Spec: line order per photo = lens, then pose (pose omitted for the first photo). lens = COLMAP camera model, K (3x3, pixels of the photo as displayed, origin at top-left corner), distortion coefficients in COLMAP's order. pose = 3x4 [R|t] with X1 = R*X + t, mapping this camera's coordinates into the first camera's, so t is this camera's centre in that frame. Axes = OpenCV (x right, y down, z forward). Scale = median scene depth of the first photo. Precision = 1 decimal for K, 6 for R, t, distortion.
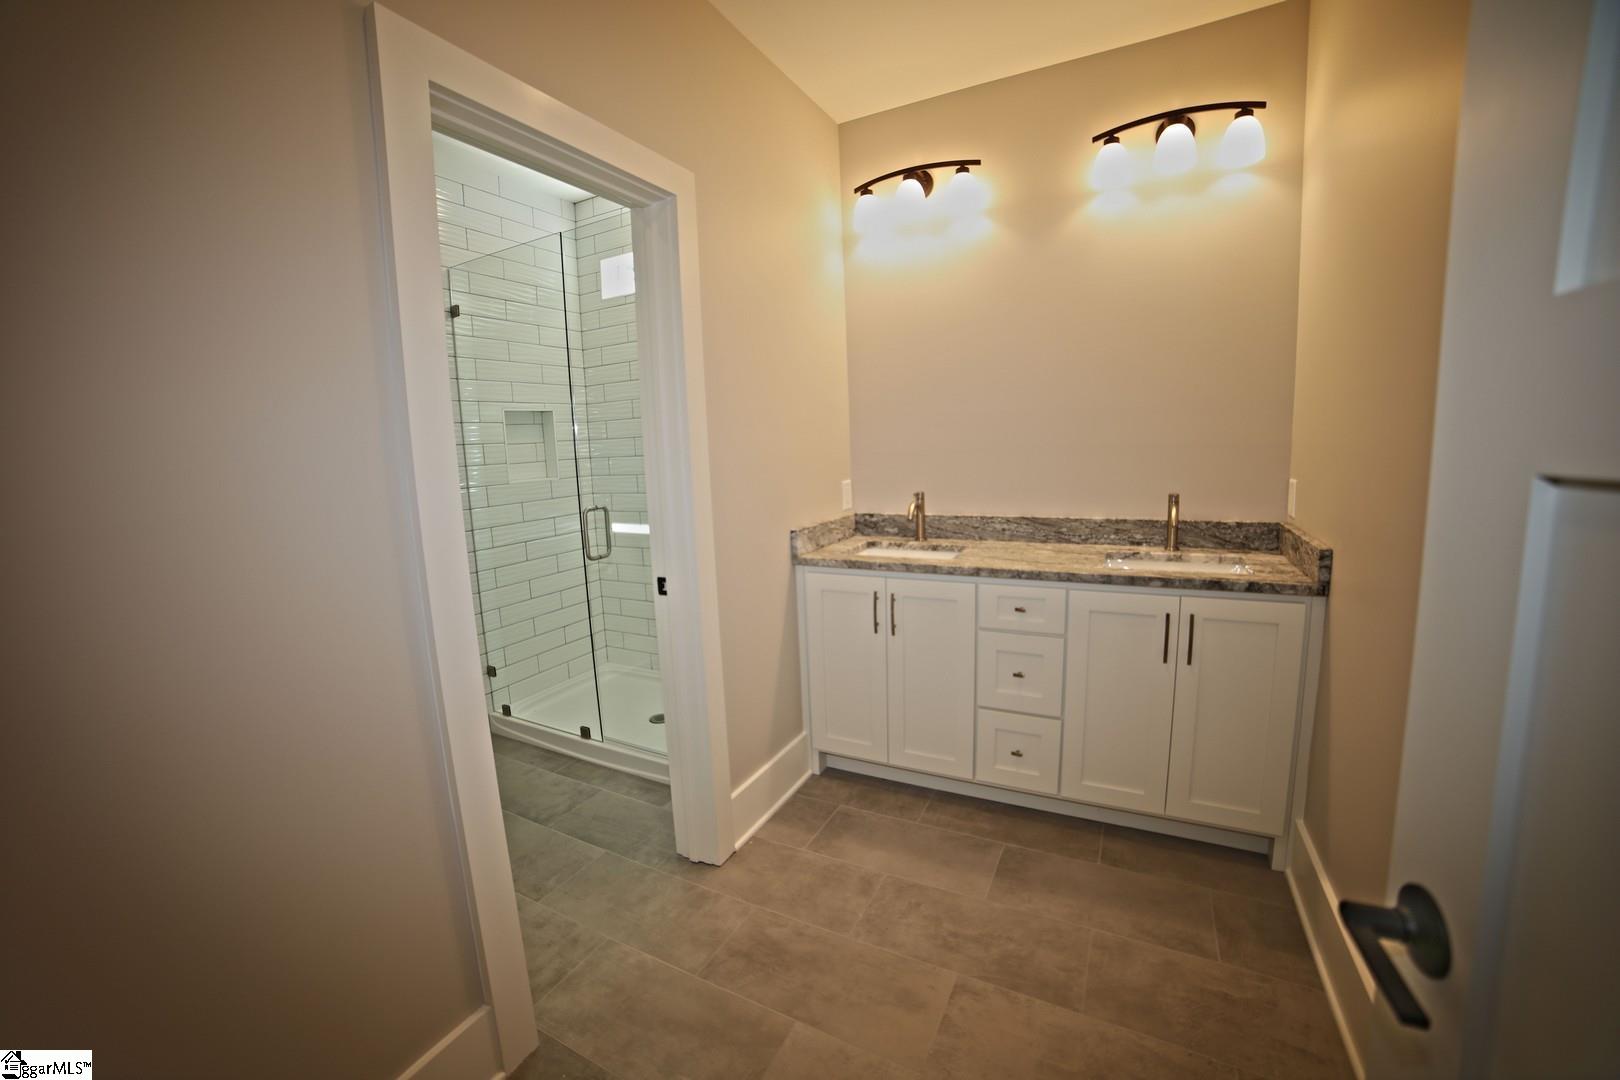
lens RADIAL K [[649.0, 0, 798.8], [0, 649.0, 536.5], [0, 0, 1]] dist [-0.101475, 0.035959]
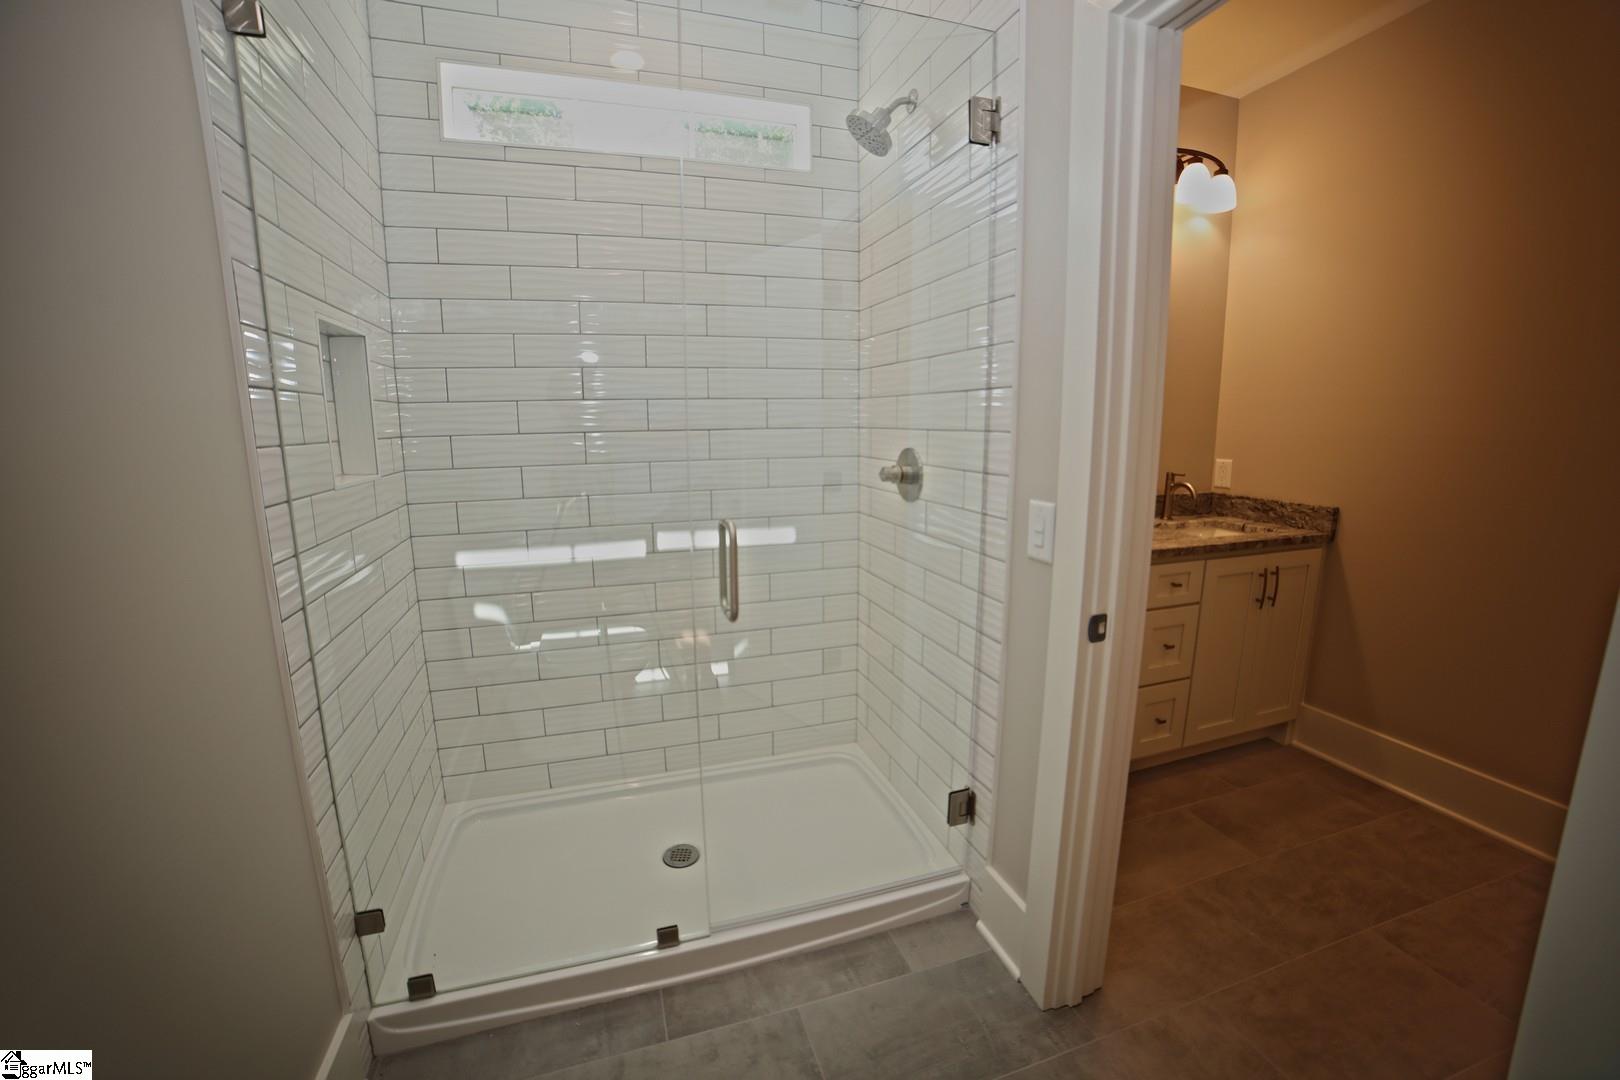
lens RADIAL K [[649.0, 0, 798.8], [0, 649.0, 536.5], [0, 0, 1]] dist [-0.101475, 0.035959]
pose [[0.693352, -0.091484, 0.714769, -0.801201], [0.084767, 0.995376, 0.045172, -0.064526], [-0.715596, 0.029269, 0.697901, 0.706001]]
